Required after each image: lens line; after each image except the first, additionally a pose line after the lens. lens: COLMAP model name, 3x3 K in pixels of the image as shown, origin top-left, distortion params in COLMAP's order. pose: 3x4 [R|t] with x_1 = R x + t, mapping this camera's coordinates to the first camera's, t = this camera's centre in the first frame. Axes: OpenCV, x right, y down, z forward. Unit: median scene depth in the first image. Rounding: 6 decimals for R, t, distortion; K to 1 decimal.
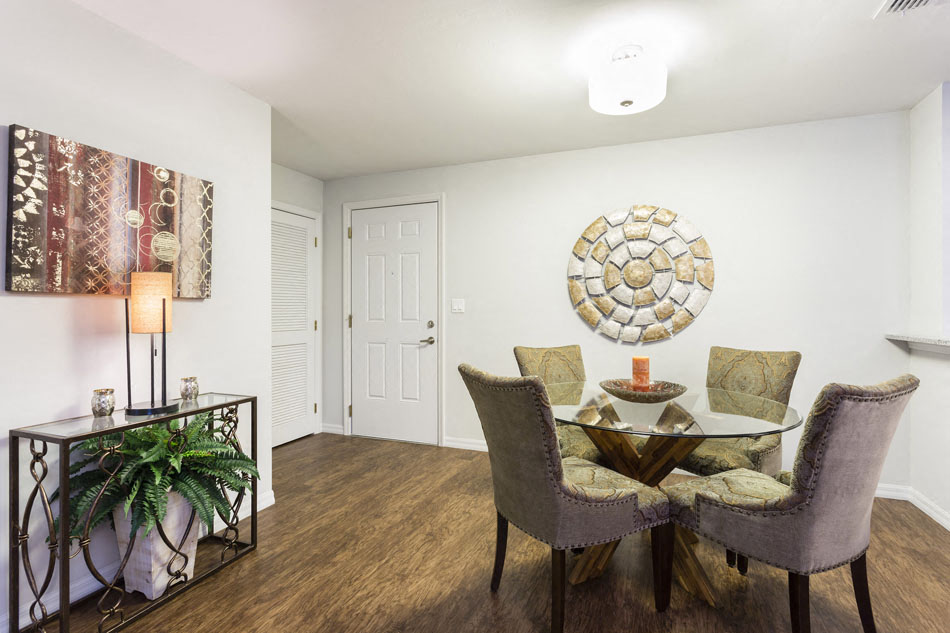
lens RADIAL K [[490.8, 0, 476.0], [0, 490.8, 316.4], [0, 0, 1]] dist [0.000151, 0.000057]
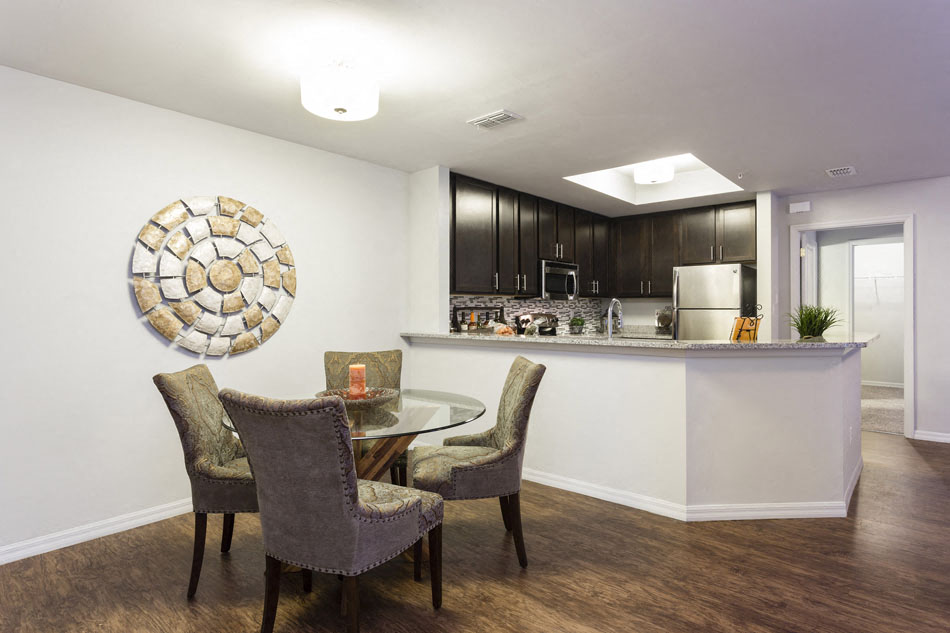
lens RADIAL K [[550.3, 0, 477.1], [0, 550.3, 313.4], [0, 0, 1]] dist [0.065768, 0.000973]
pose [[0.340687, -0.007456, 0.940147, -0.449545], [0.017078, 0.999853, 0.001741, -0.014910], [-0.940022, 0.015463, 0.340764, 0.247536]]
